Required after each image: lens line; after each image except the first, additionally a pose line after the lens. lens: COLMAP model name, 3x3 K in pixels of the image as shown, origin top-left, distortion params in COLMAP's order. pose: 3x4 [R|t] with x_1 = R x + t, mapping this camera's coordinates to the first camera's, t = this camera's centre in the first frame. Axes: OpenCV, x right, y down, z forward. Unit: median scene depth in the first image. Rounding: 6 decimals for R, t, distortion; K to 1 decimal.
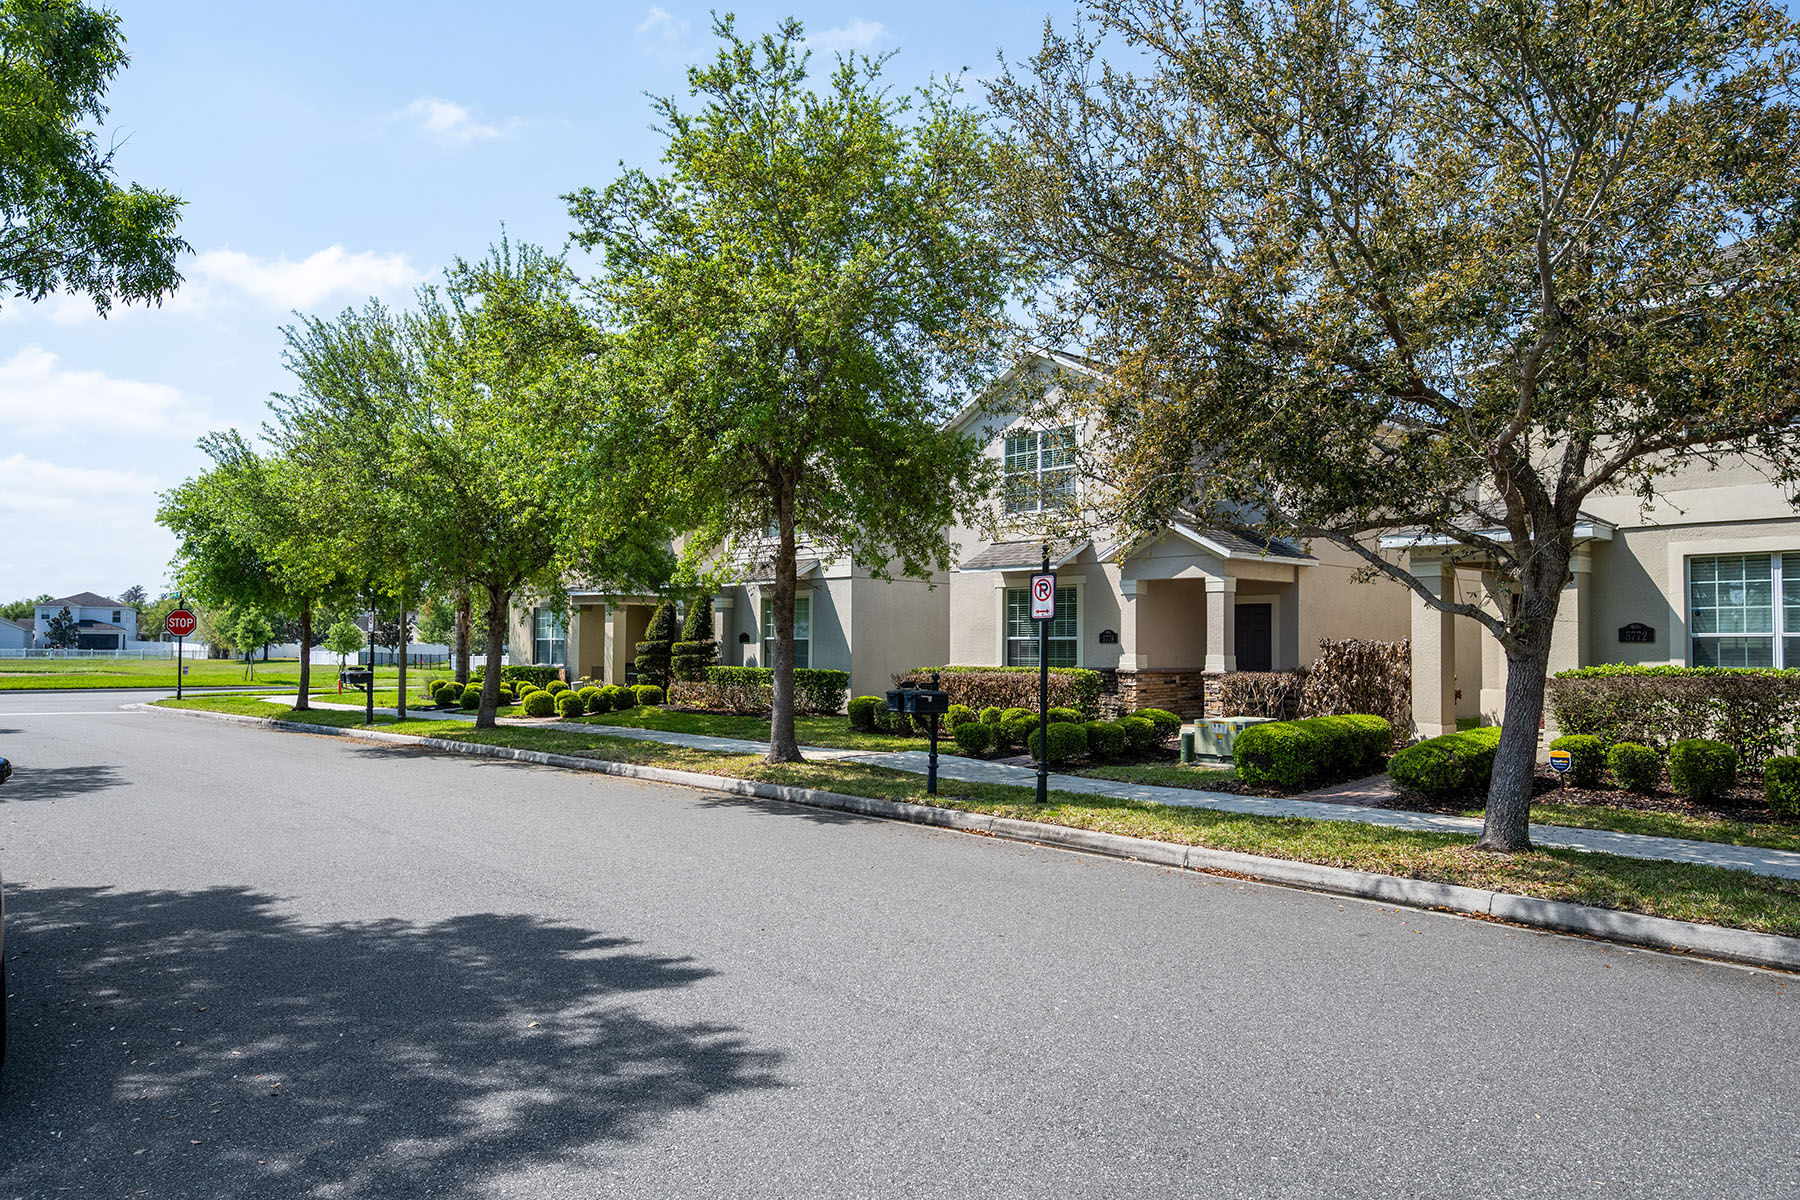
lens RADIAL K [[1143.3, 0, 894.8], [0, 1143.3, 640.4], [0, 0, 1]] dist [0.002416, 0.000122]
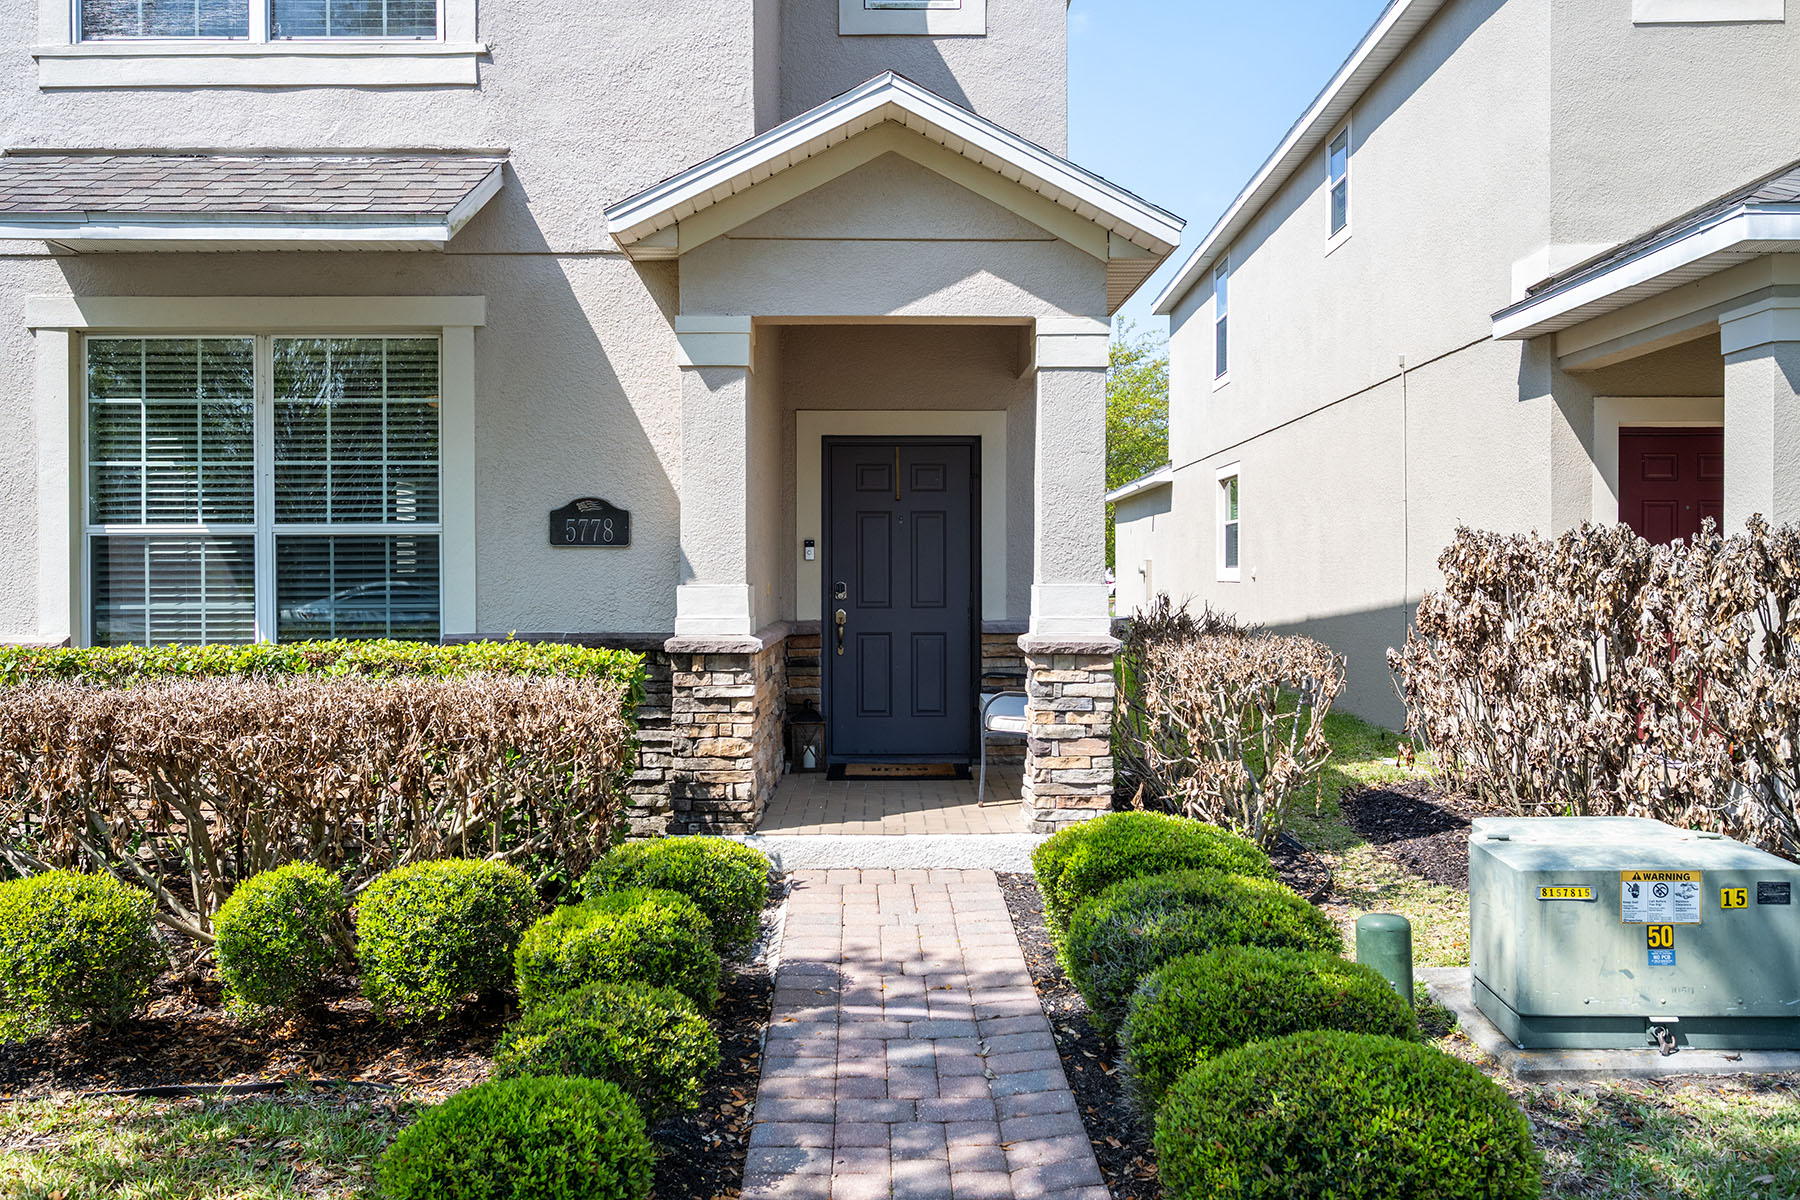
lens RADIAL K [[1442.0, 0, 900.0], [0, 1442.0, 600.0], [0, 0, 1]] dist [0.002533, -0.000914]
pose [[0.667701, -0.022250, 0.744097, -0.023806], [0.003712, 0.999640, 0.026561, 0.006900], [-0.744420, -0.014972, 0.667544, 0.737371]]
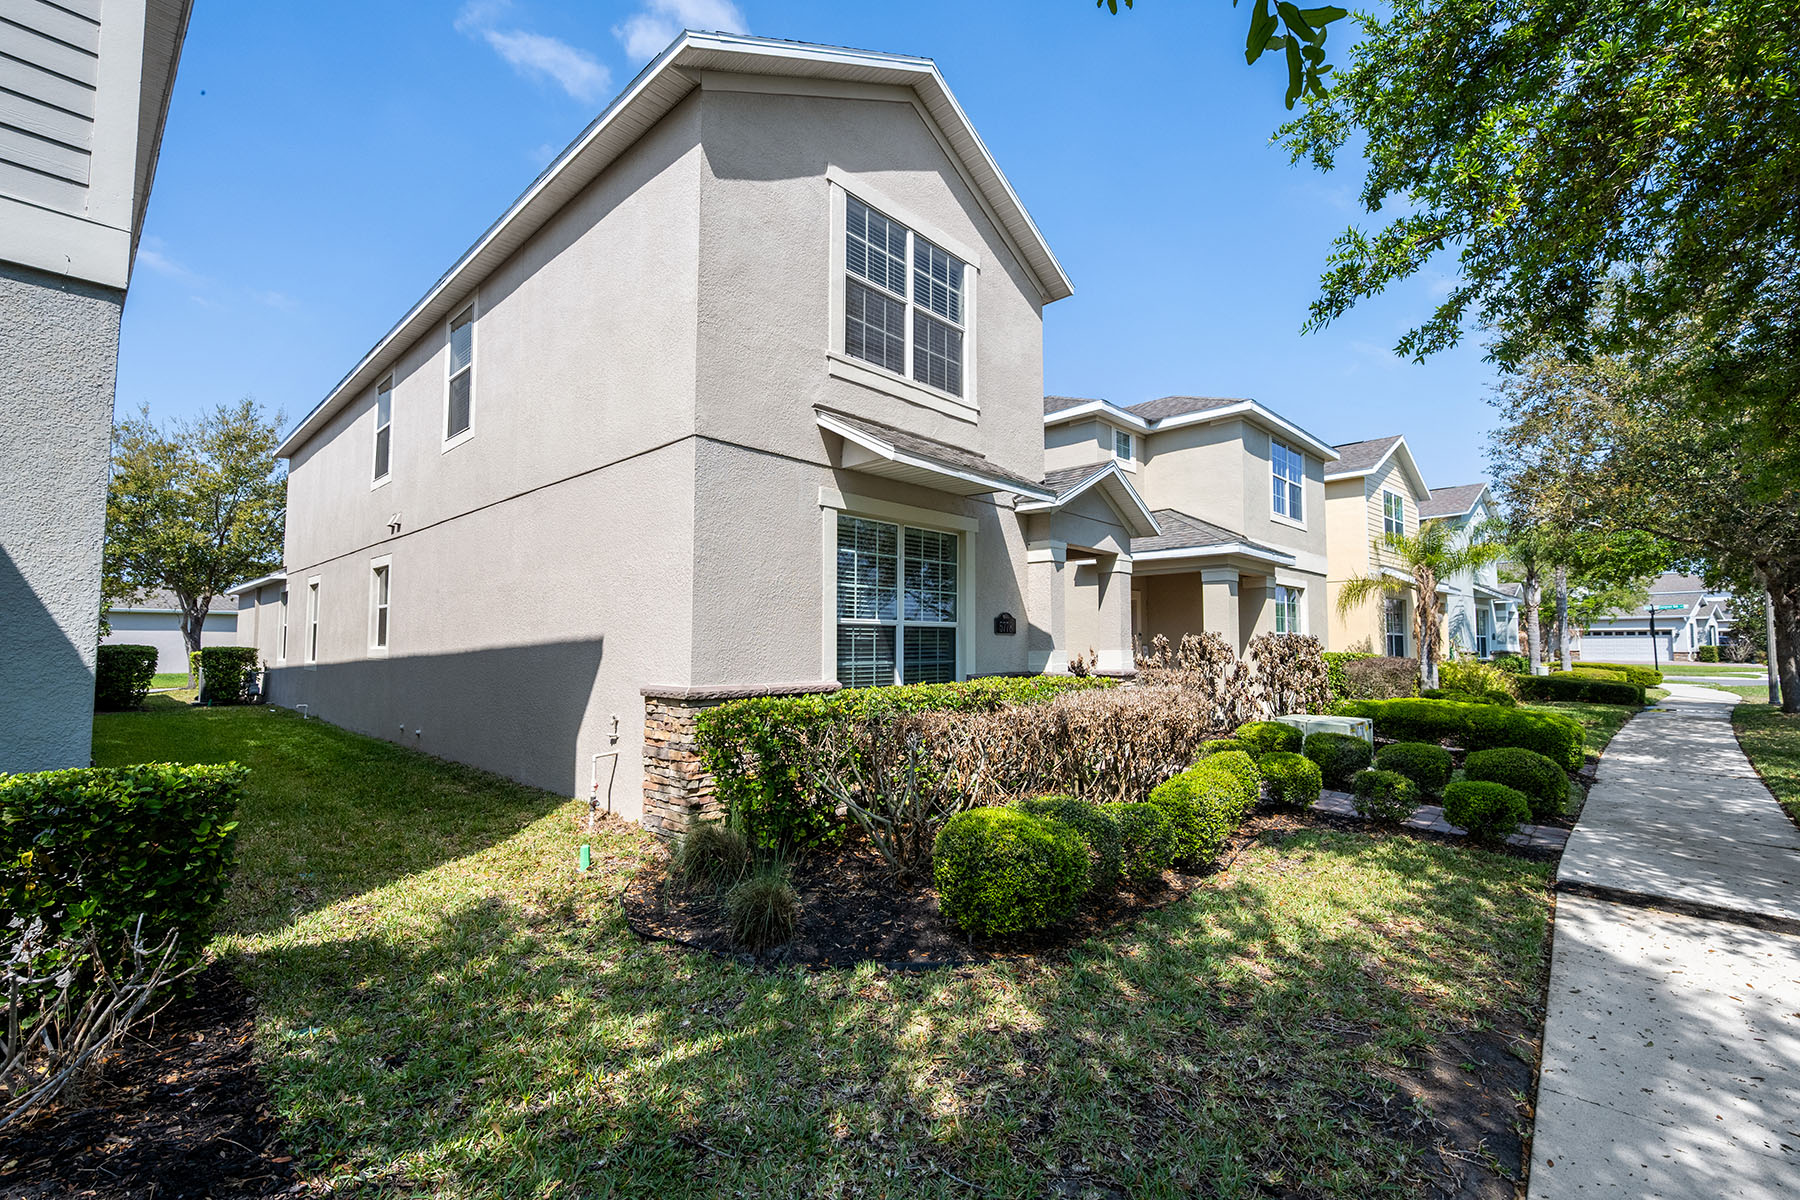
lens RADIAL K [[785.2, 0, 900.0], [0, 785.2, 600.0], [0, 0, 1]] dist [0.028821, -0.000045]
pose [[-0.095242, 0.055143, 0.993926, -0.243733], [-0.005559, 0.998419, -0.055925, 0.008518], [-0.995439, -0.010852, -0.094785, 1.138321]]
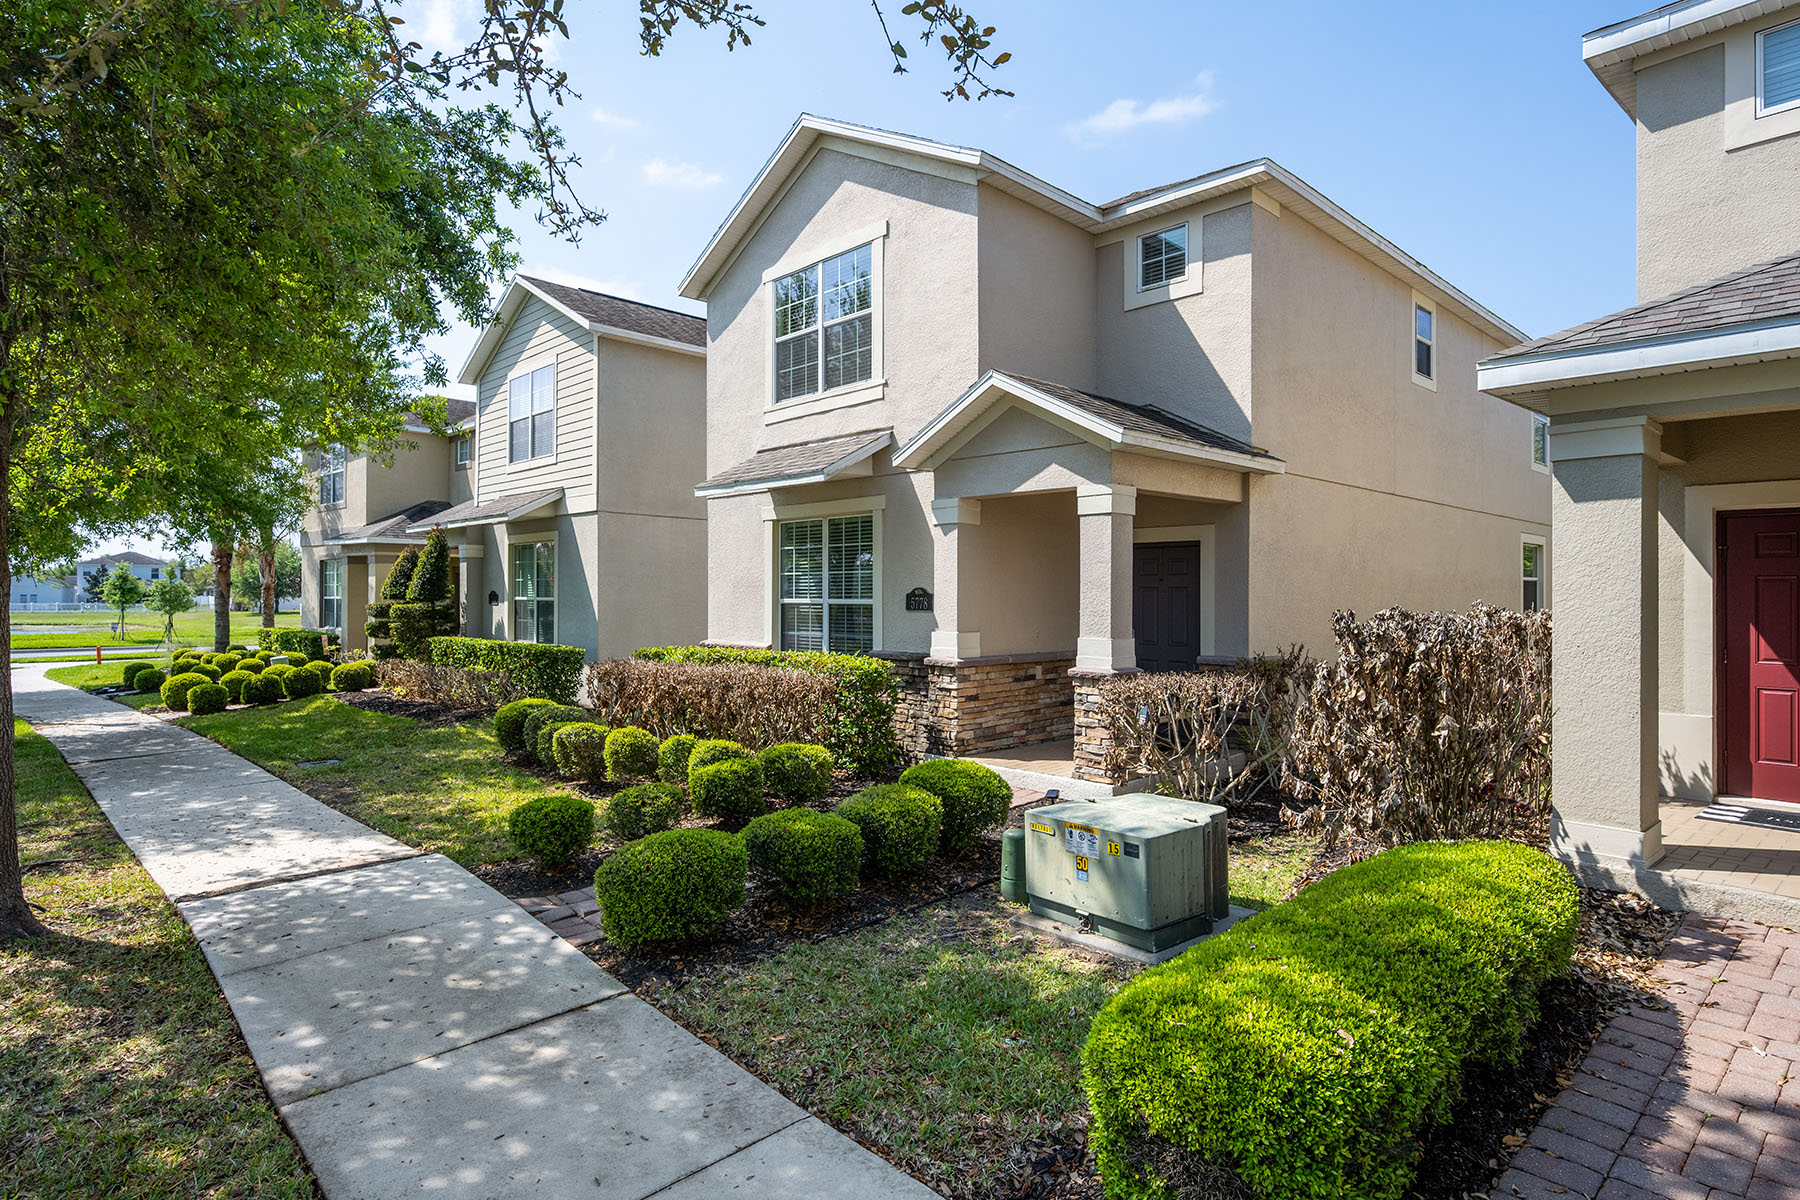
lens RADIAL K [[953.0, 0, 900.0], [0, 953.0, 600.0], [0, 0, 1]] dist [-0.001748, -0.000197]
pose [[0.999701, -0.004556, 0.024032, 0.171823], [0.004329, 0.999946, 0.009474, -0.007667], [-0.024073, -0.009367, 0.999666, 0.541121]]
